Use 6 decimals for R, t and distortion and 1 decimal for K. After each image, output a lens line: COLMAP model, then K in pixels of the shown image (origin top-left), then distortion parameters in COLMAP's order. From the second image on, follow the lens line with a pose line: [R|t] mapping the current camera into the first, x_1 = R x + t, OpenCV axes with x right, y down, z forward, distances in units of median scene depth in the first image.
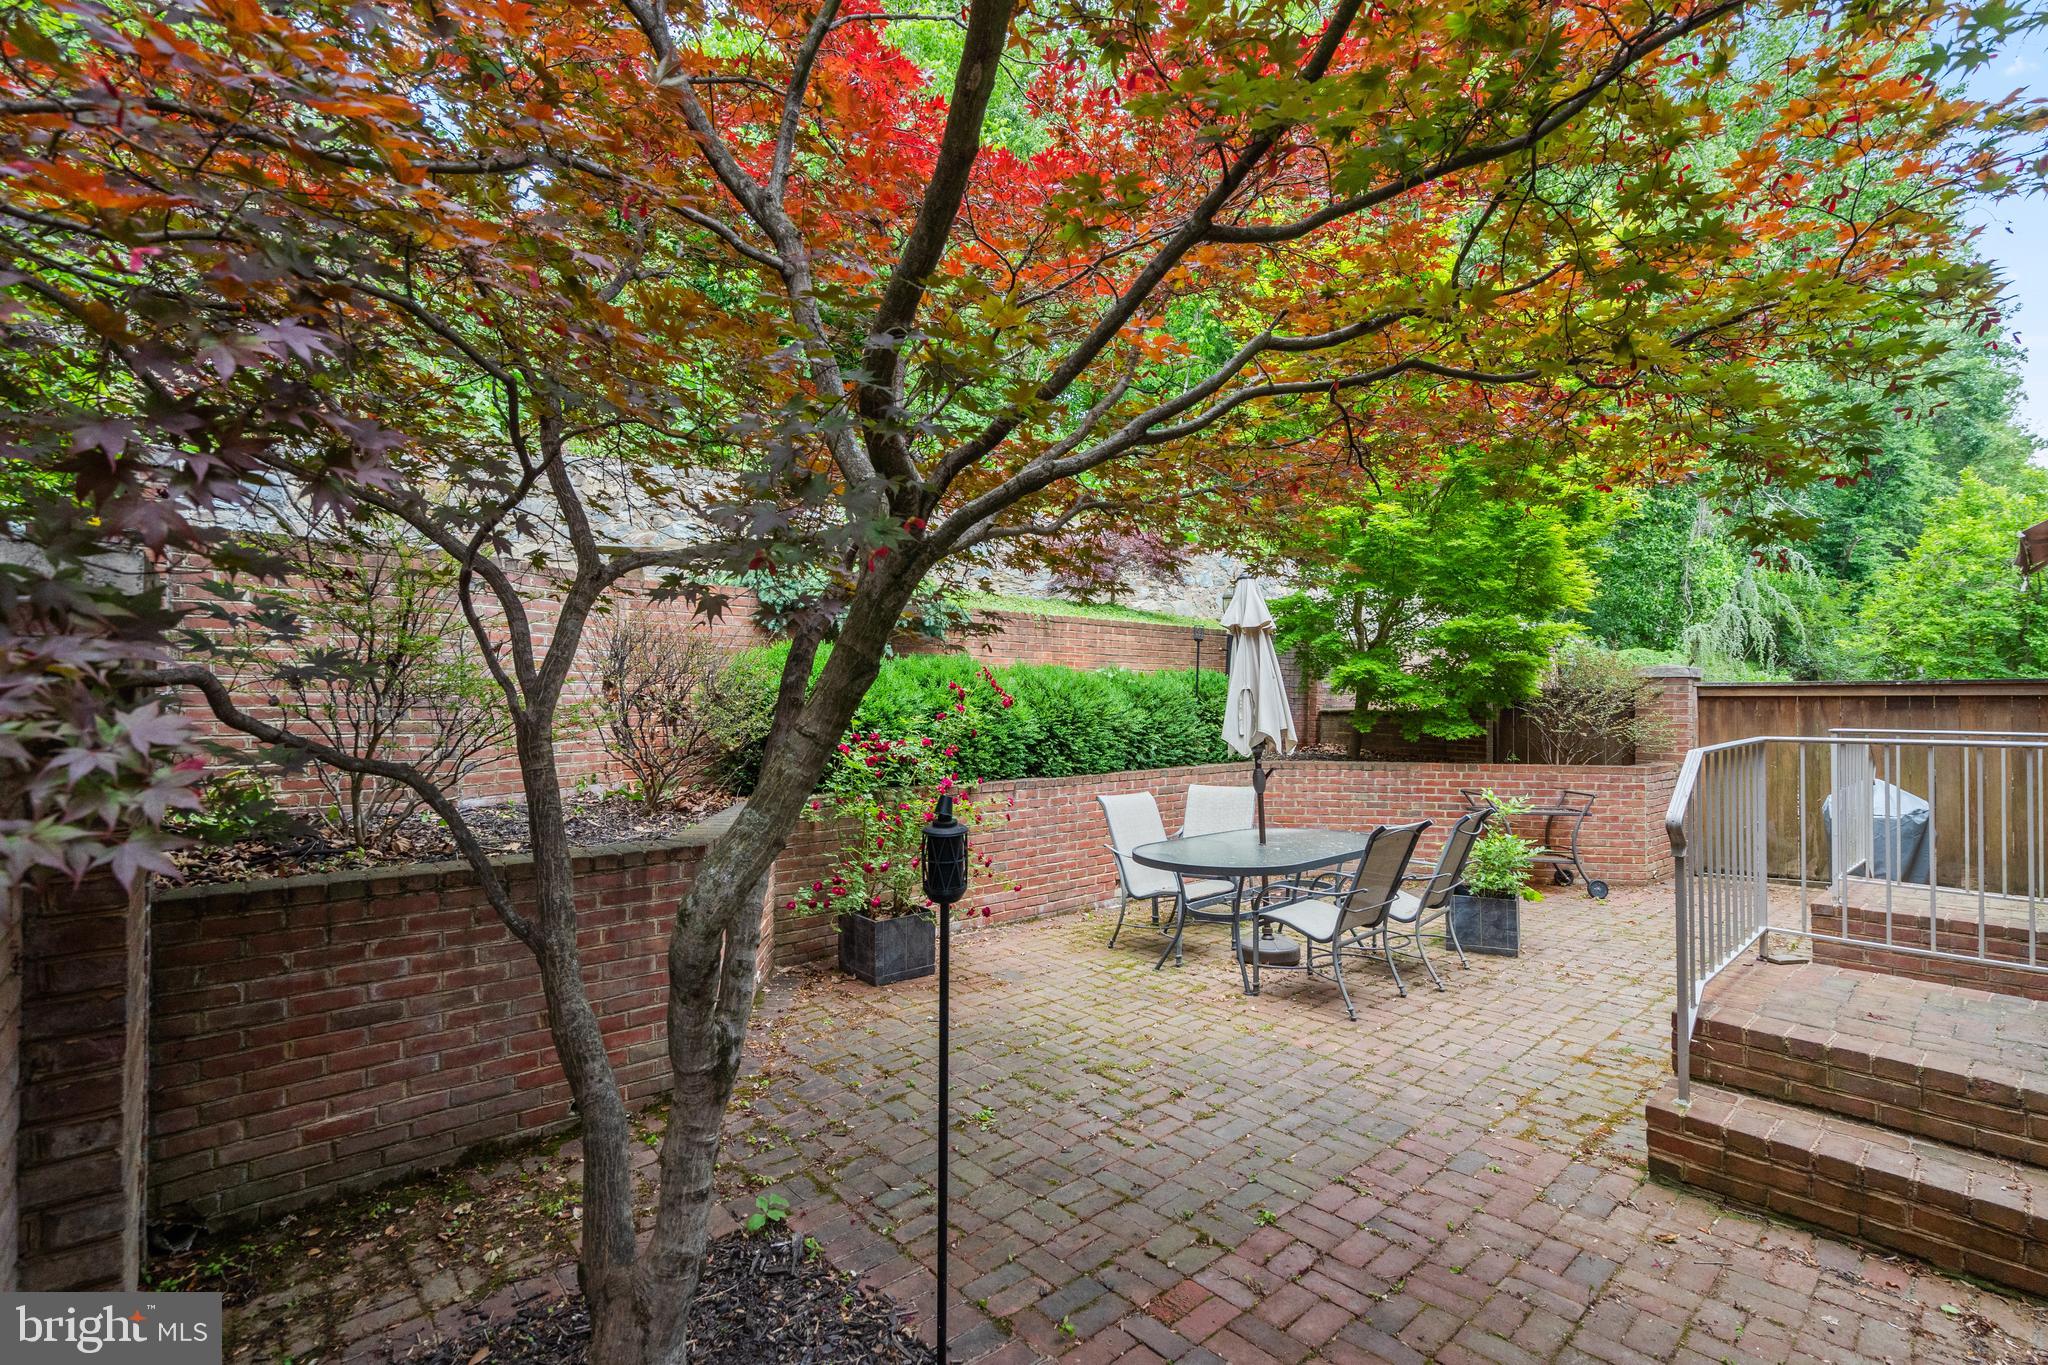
lens RADIAL K [[926.8, 0, 1024.0], [0, 926.8, 682.5], [0, 0, 1]] dist [0.000012, 0.000518]
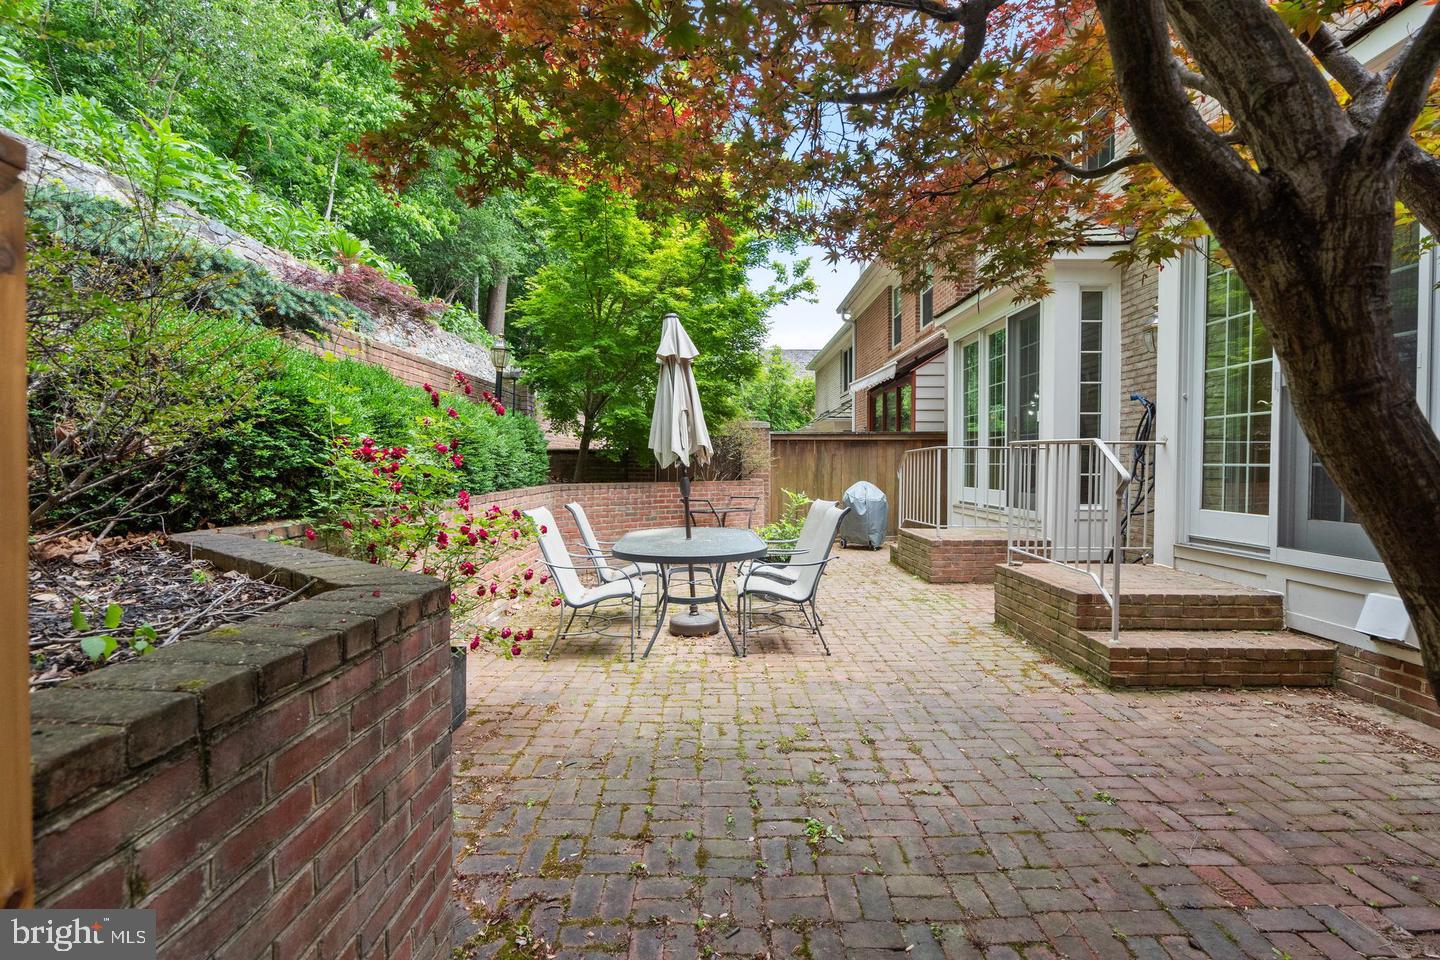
lens RADIAL K [[651.7, 0, 720.0], [0, 651.7, 480.0], [0, 0, 1]] dist [0.000012, 0.000518]
pose [[0.664650, -0.021953, 0.746832, -0.513649], [-0.013858, 0.999034, 0.041699, 0.088336], [-0.747026, -0.038065, 0.663704, 0.584135]]
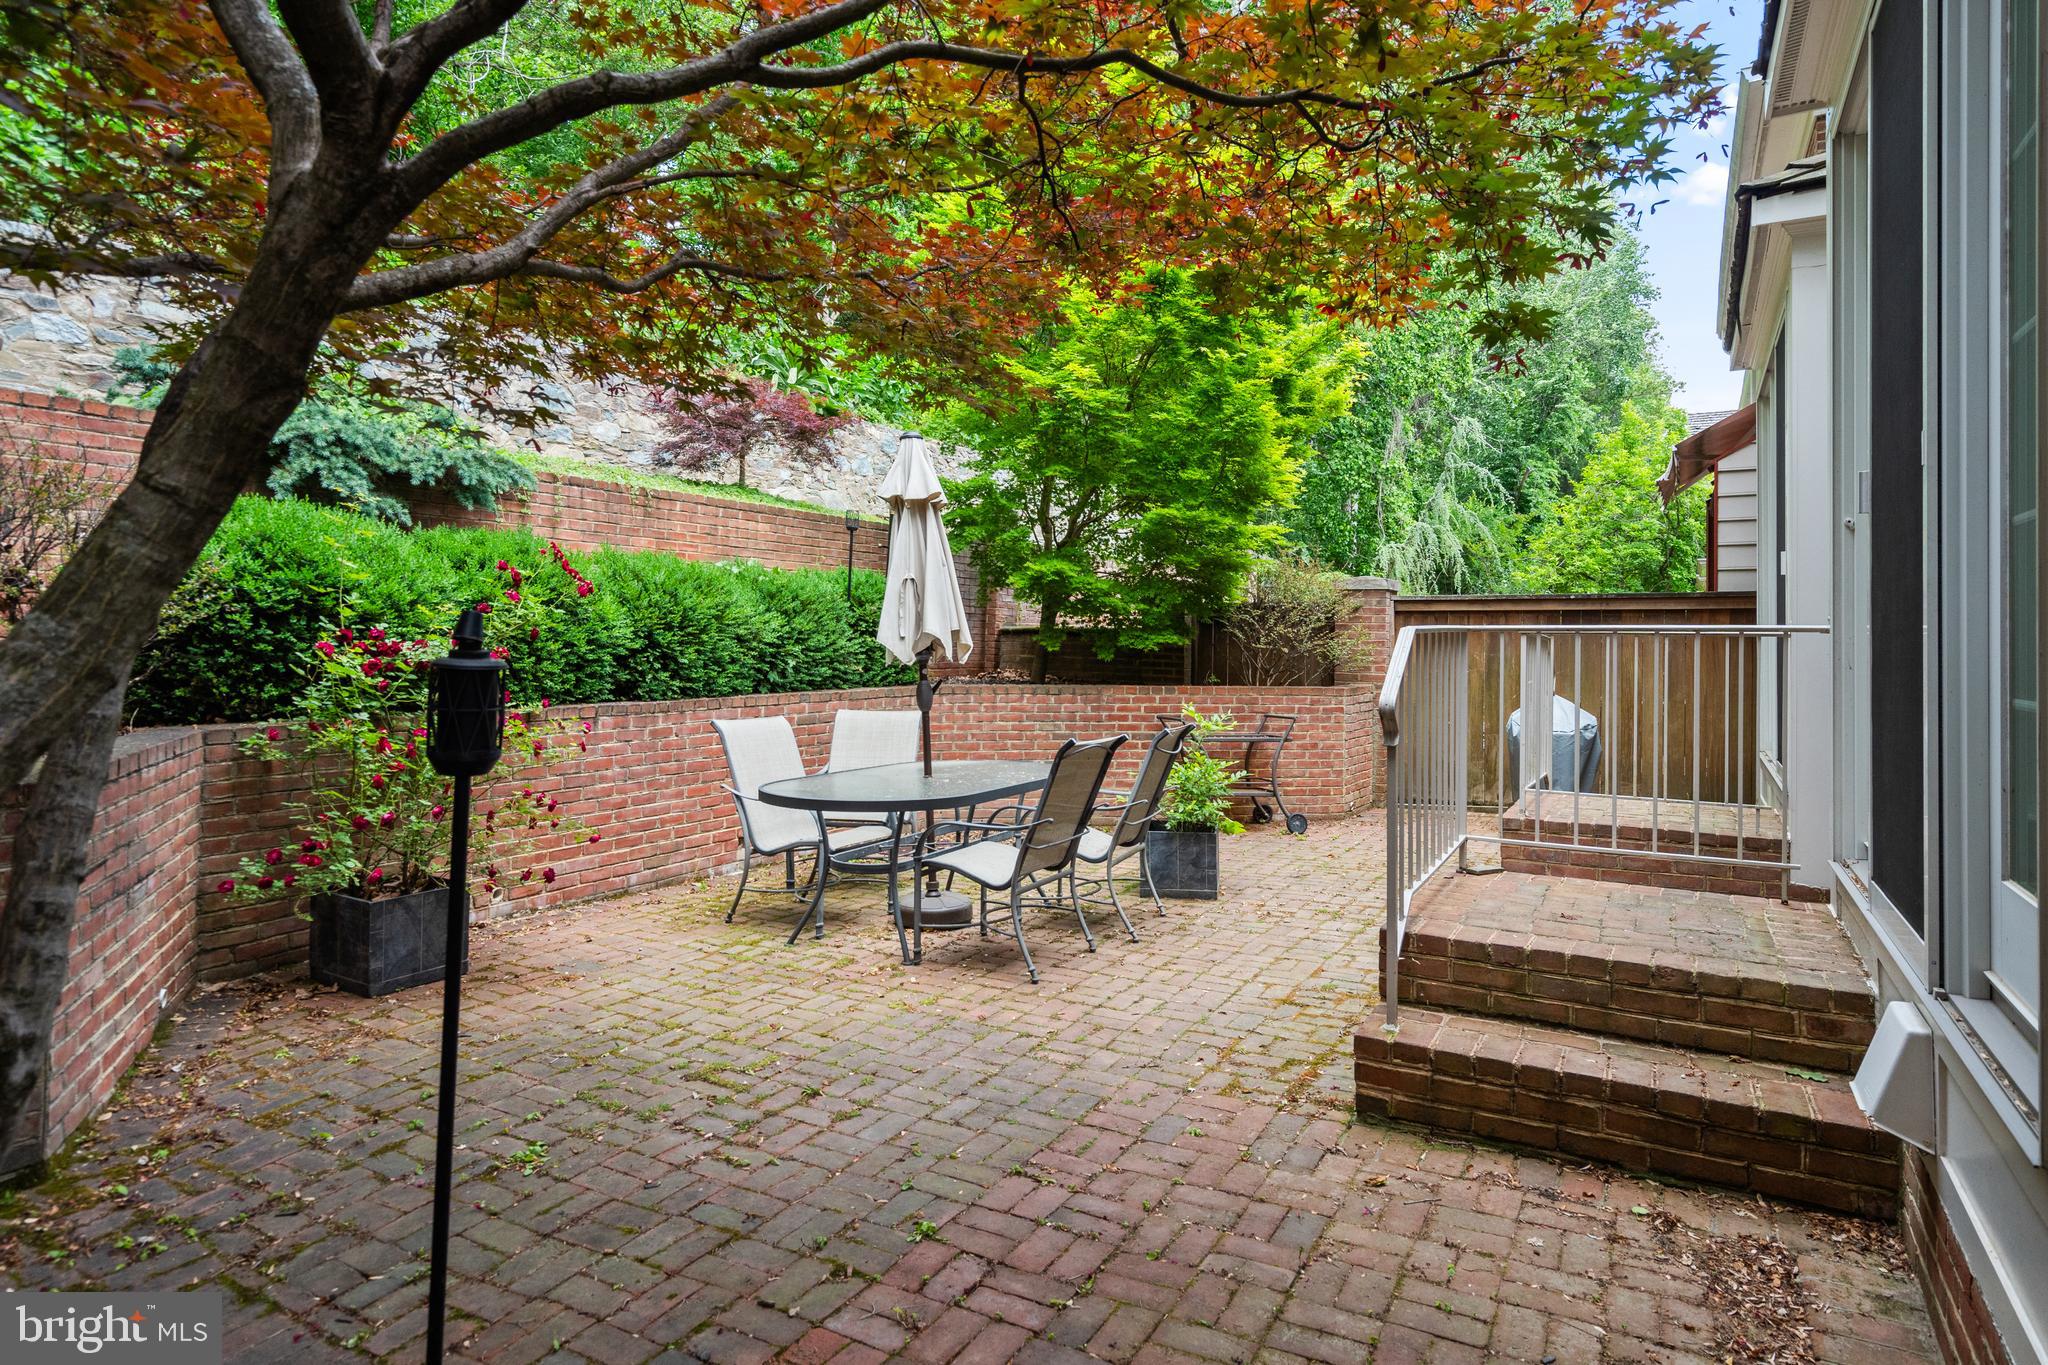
lens RADIAL K [[1168.7, 0, 1012.0], [0, 1168.7, 622.1], [0, 0, 1]] dist [-0.002555, 0.010317]
pose [[0.949452, 0.010548, 0.313734, 0.018510], [-0.012919, 0.999902, 0.005481, 0.054308], [-0.313645, -0.009257, 0.949495, 0.055939]]
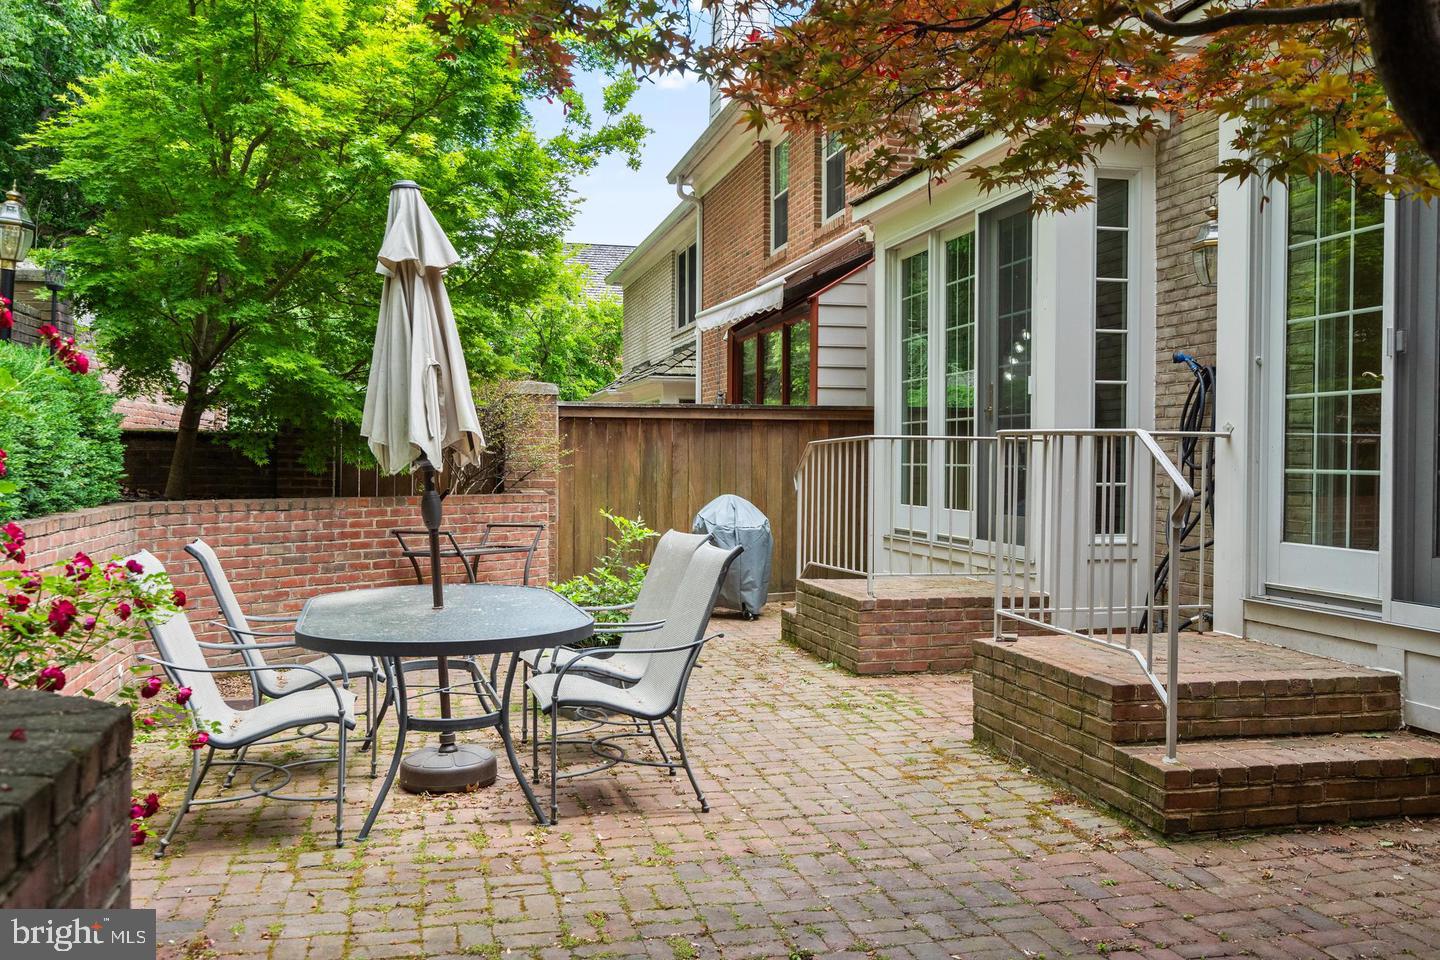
lens RADIAL K [[1233.3, 0, 720.0], [0, 1233.3, 480.0], [0, 0, 1]] dist [0.007442, -0.006934]
pose [[0.474729, -0.015856, 0.879989, -0.583637], [-0.023072, 0.999270, 0.030453, 0.080306], [-0.879830, -0.034760, 0.474016, 0.615416]]
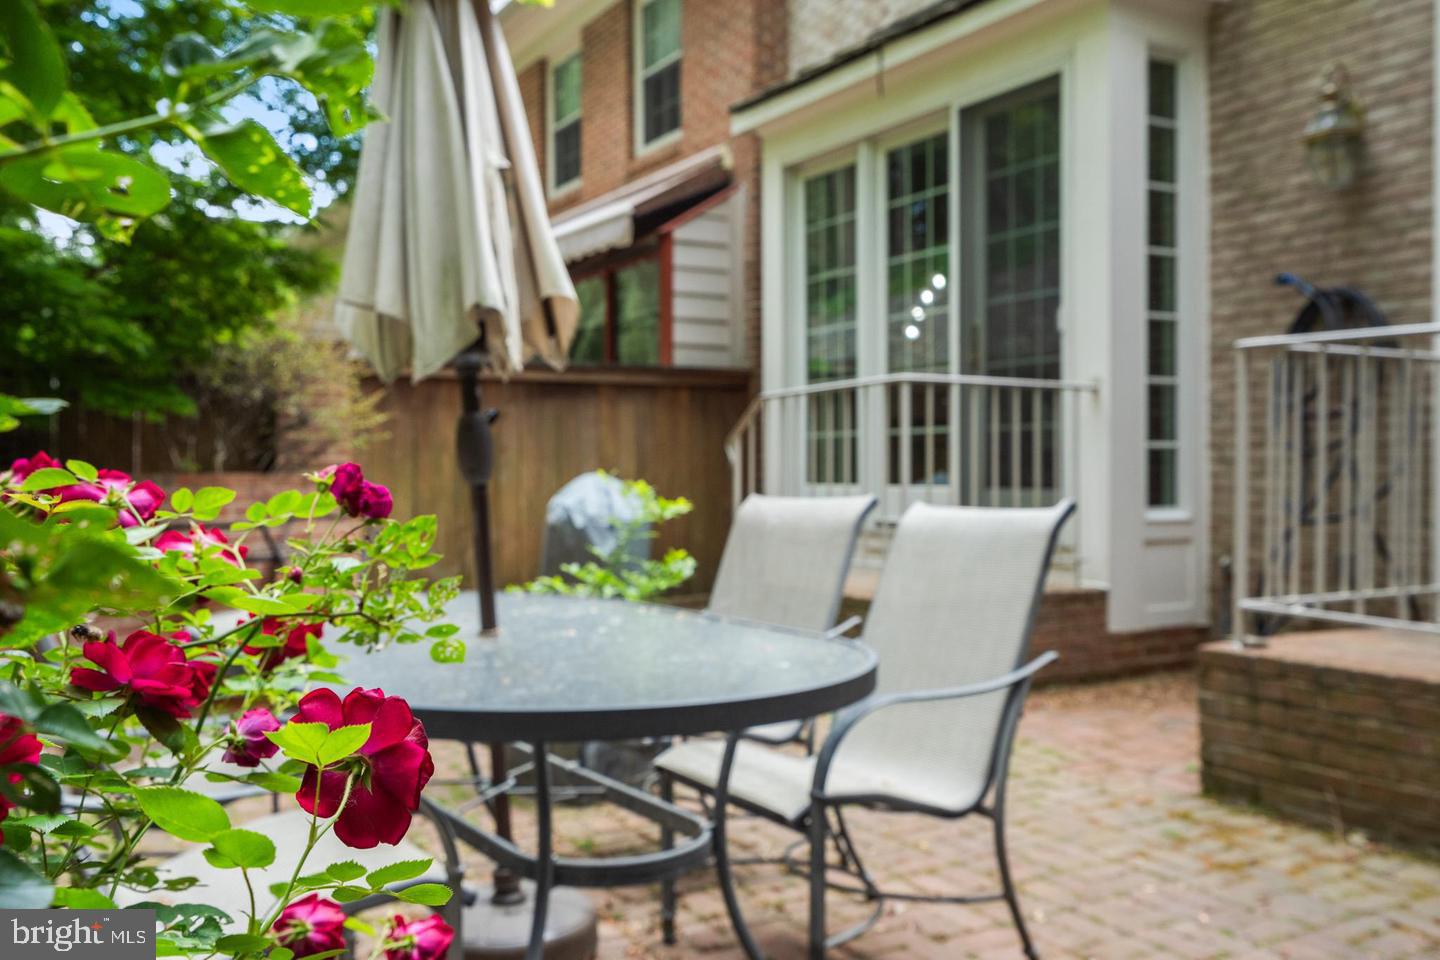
lens RADIAL K [[1295.1, 0, 720.0], [0, 1295.1, 480.0], [0, 0, 1]] dist [-0.006127, -0.000394]
pose [[0.212183, -0.010729, 0.977171, -0.276382], [-0.017884, 0.999730, 0.014860, 0.159128], [-0.977066, -0.020629, 0.211934, 1.181628]]
